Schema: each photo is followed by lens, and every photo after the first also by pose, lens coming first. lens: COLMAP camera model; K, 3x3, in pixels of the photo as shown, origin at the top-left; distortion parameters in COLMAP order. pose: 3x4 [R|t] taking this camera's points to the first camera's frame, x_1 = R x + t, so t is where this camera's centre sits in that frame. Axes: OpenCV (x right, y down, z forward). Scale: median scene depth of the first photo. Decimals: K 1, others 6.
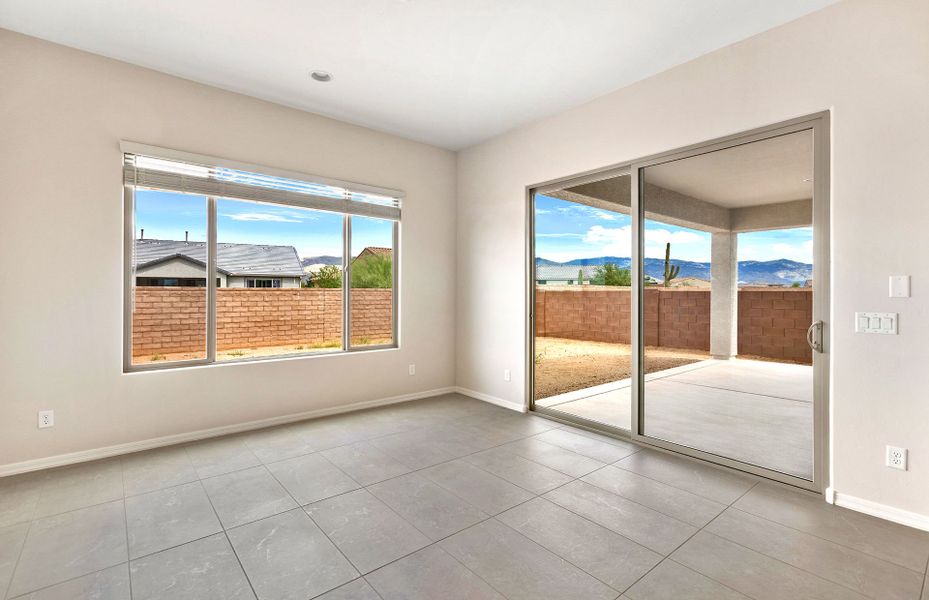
lens RADIAL K [[437.5, 0, 470.3], [0, 437.5, 302.6], [0, 0, 1]] dist [0.000466, -0.001207]
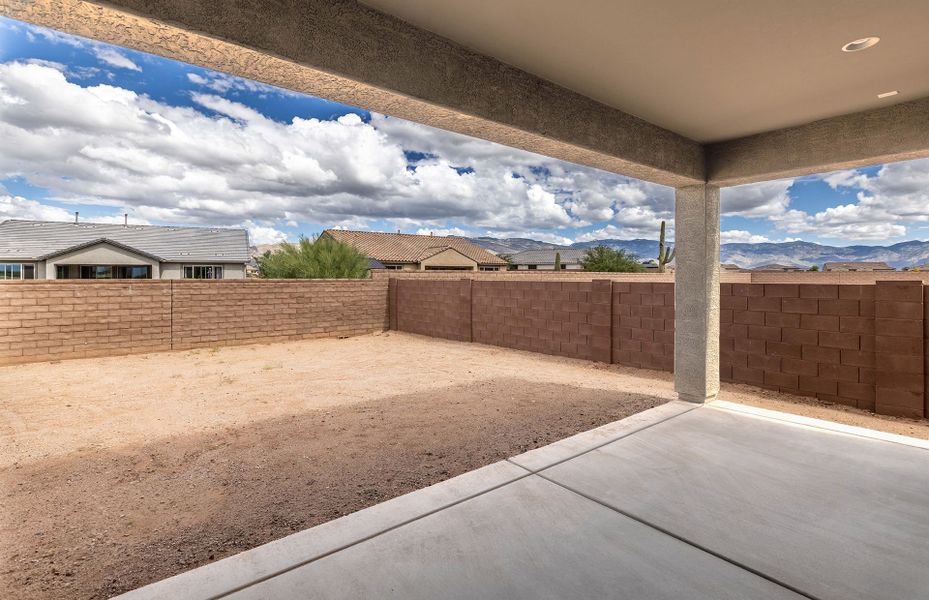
lens RADIAL K [[437.5, 0, 460.6], [0, 437.5, 289.3], [0, 0, 1]] dist [0.000466, -0.001207]
pose [[0.999406, -0.003046, -0.034341, 0.201635], [0.003188, 0.999987, 0.004077, -0.017713], [0.034328, -0.004184, 0.999402, 0.285143]]
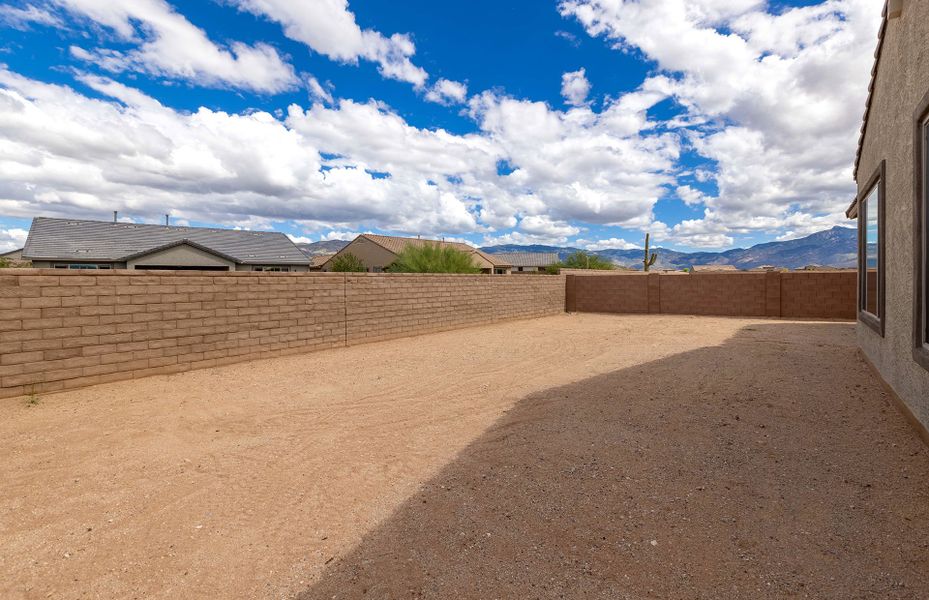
lens RADIAL K [[437.5, 0, 449.1], [0, 437.5, 300.6], [0, 0, 1]] dist [0.000466, -0.001207]
pose [[0.975928, -0.022071, 0.216974, -0.718009], [0.017176, 0.999554, 0.024419, 0.005156], [-0.217416, -0.020105, 0.975872, -0.019882]]
